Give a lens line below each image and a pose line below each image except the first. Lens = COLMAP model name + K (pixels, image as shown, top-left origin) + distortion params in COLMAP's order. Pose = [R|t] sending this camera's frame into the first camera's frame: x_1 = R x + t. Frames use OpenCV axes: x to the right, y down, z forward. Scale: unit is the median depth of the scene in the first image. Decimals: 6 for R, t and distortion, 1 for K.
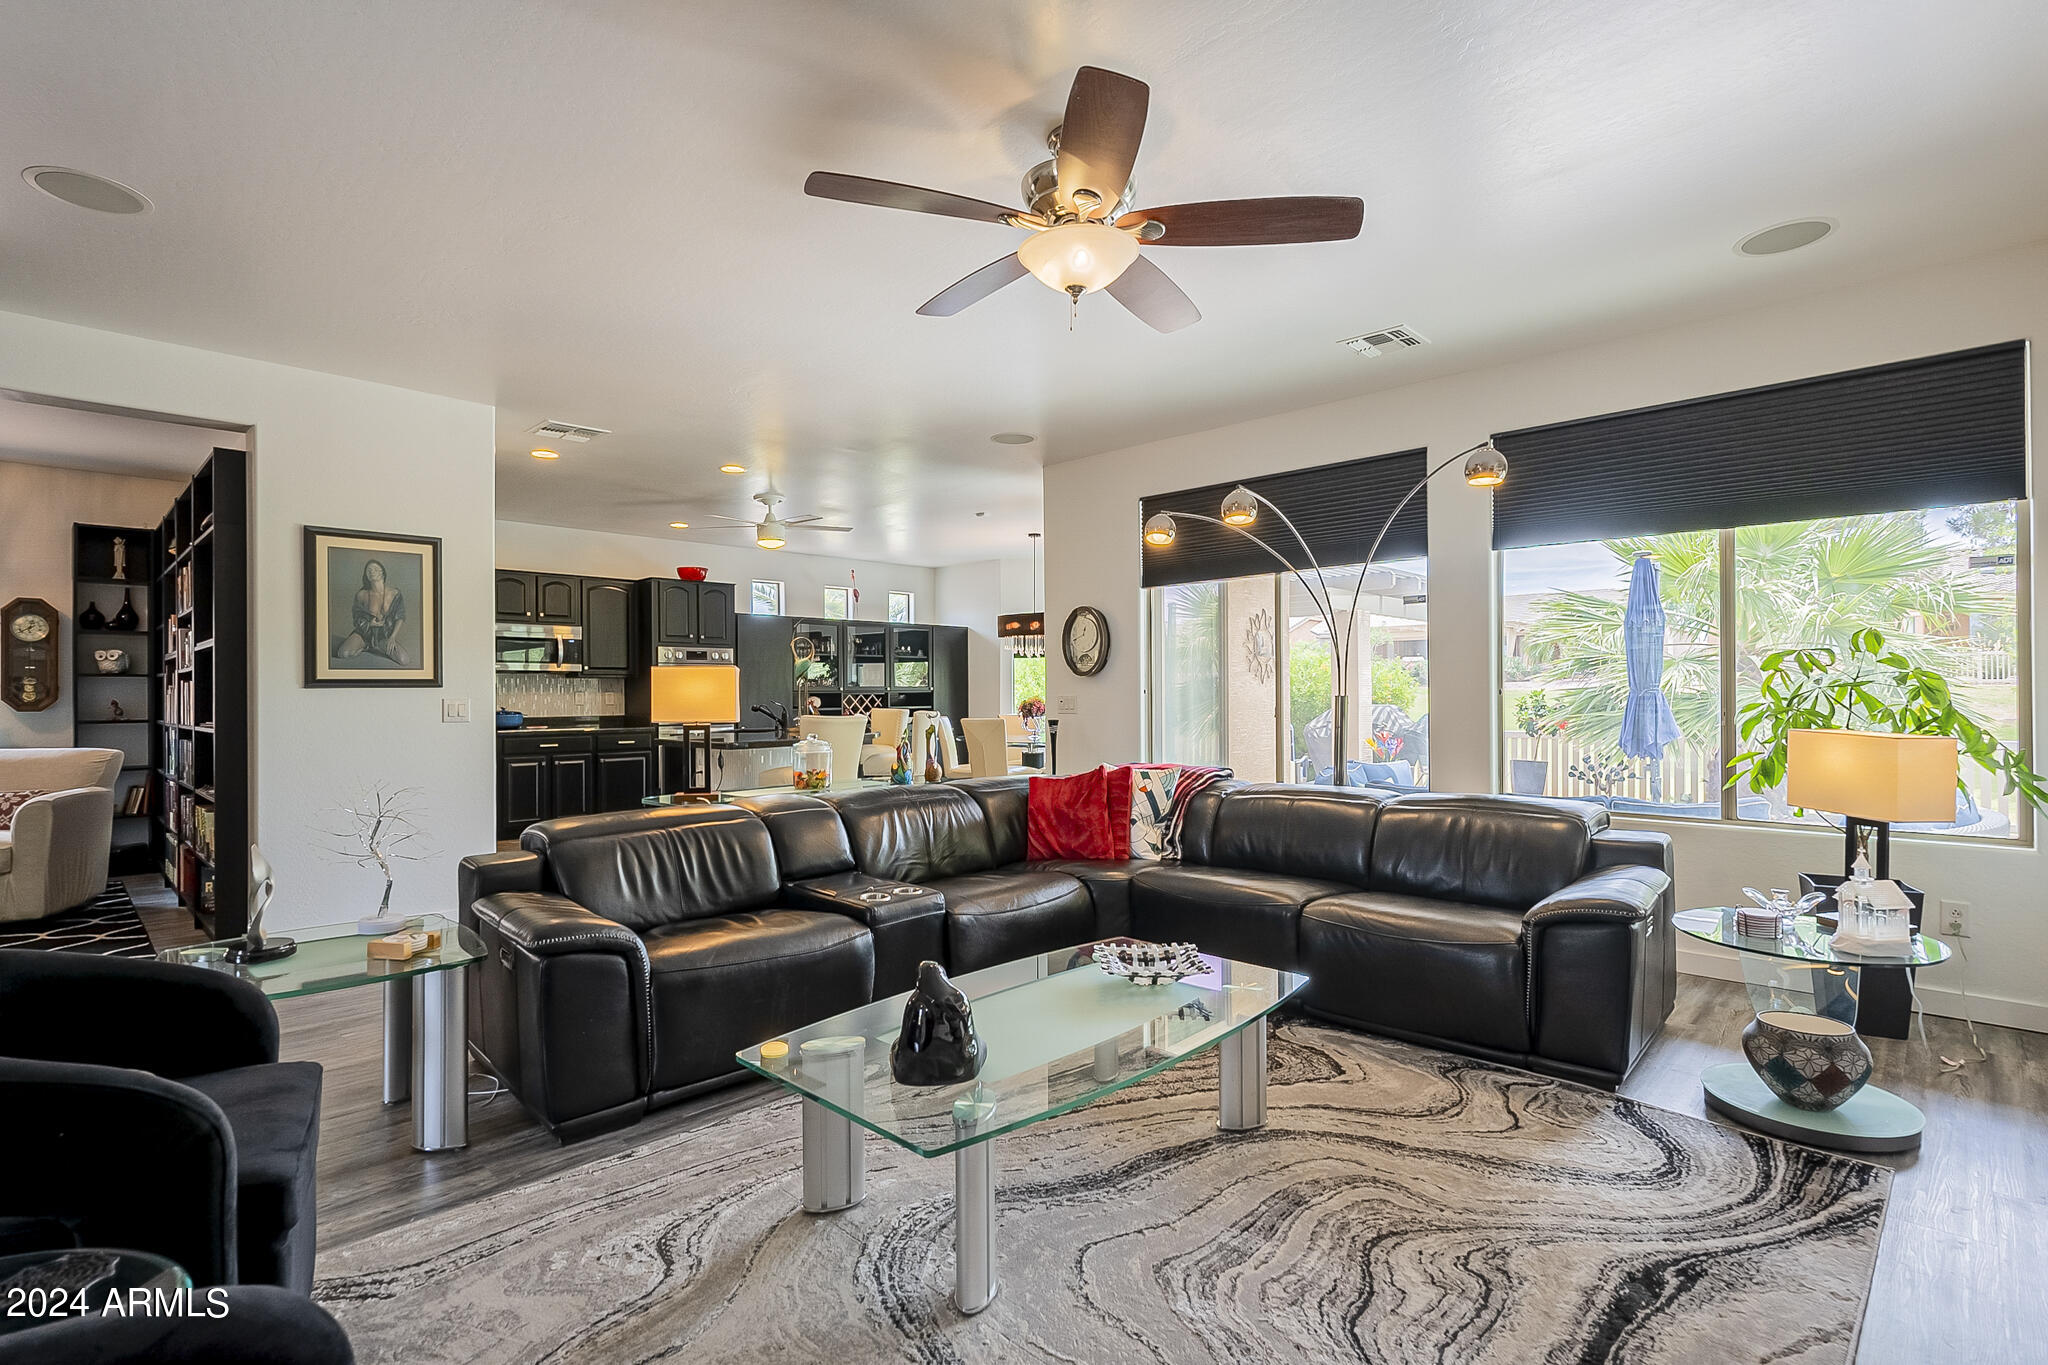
lens RADIAL K [[969.4, 0, 1019.6], [0, 969.4, 682.6], [0, 0, 1]] dist [0.001062, 0.000107]
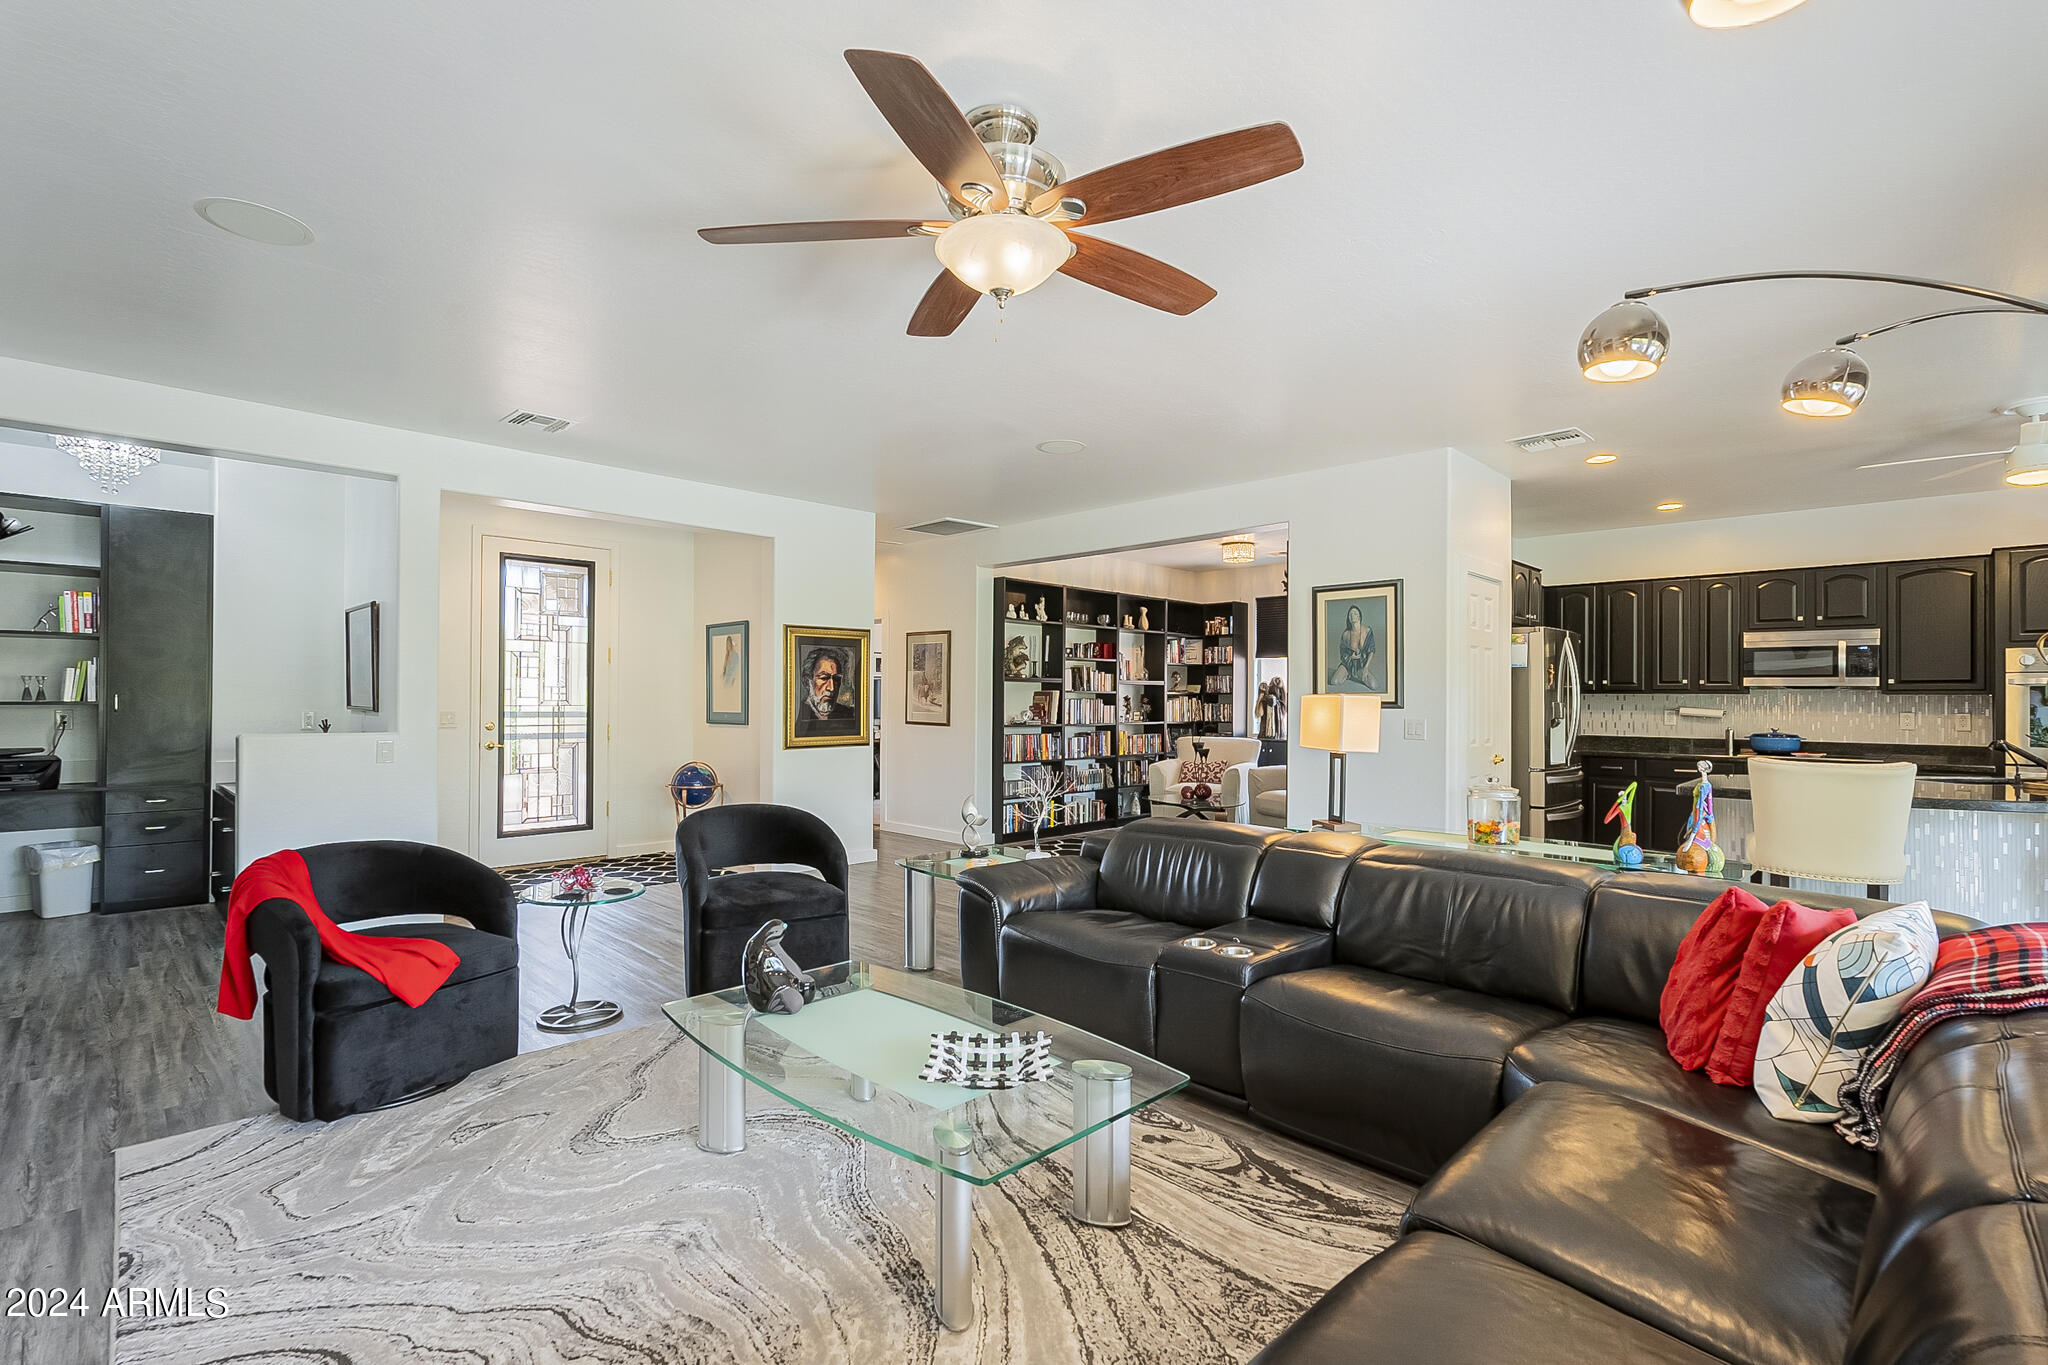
lens RADIAL K [[943.5, 0, 1031.8], [0, 943.5, 693.5], [0, 0, 1]] dist [-0.003118, -0.000616]
pose [[-0.009264, 0.001222, -0.999956, 0.304684], [0.004970, 0.999987, 0.001176, -0.009795], [0.999945, -0.004959, -0.009270, 0.335451]]
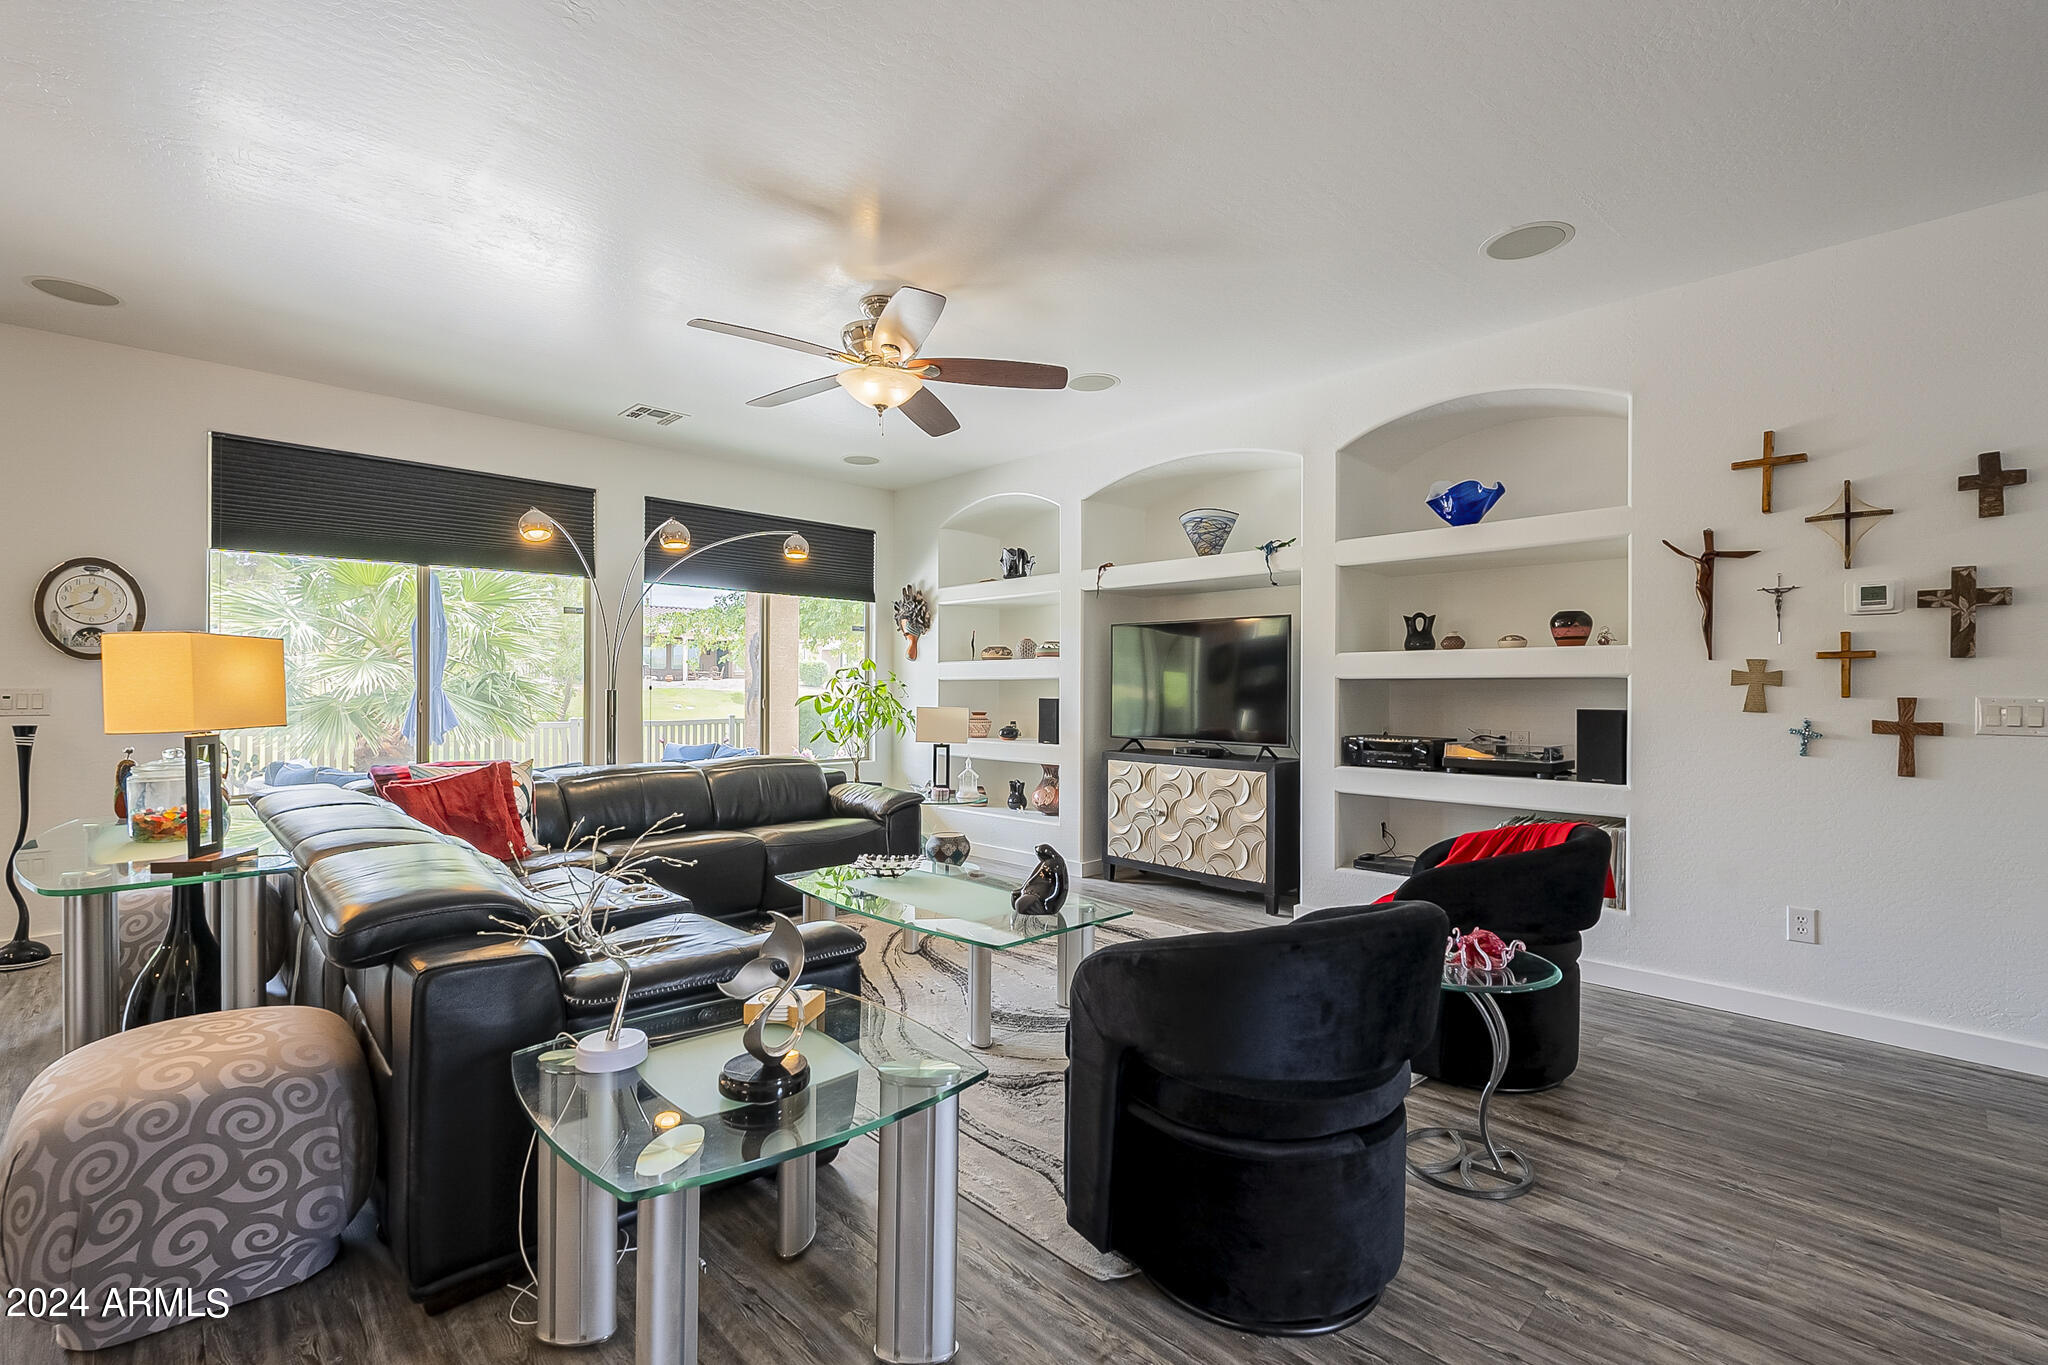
lens RADIAL K [[930.7, 0, 1024.0], [0, 930.7, 682.5], [0, 0, 1]] dist [0.000237, 0.000112]
pose [[0.024098, 0.013697, 0.999616, -0.423210], [-0.013307, 0.999822, -0.013379, 0.006462], [-0.999621, -0.012980, 0.024276, 0.241620]]
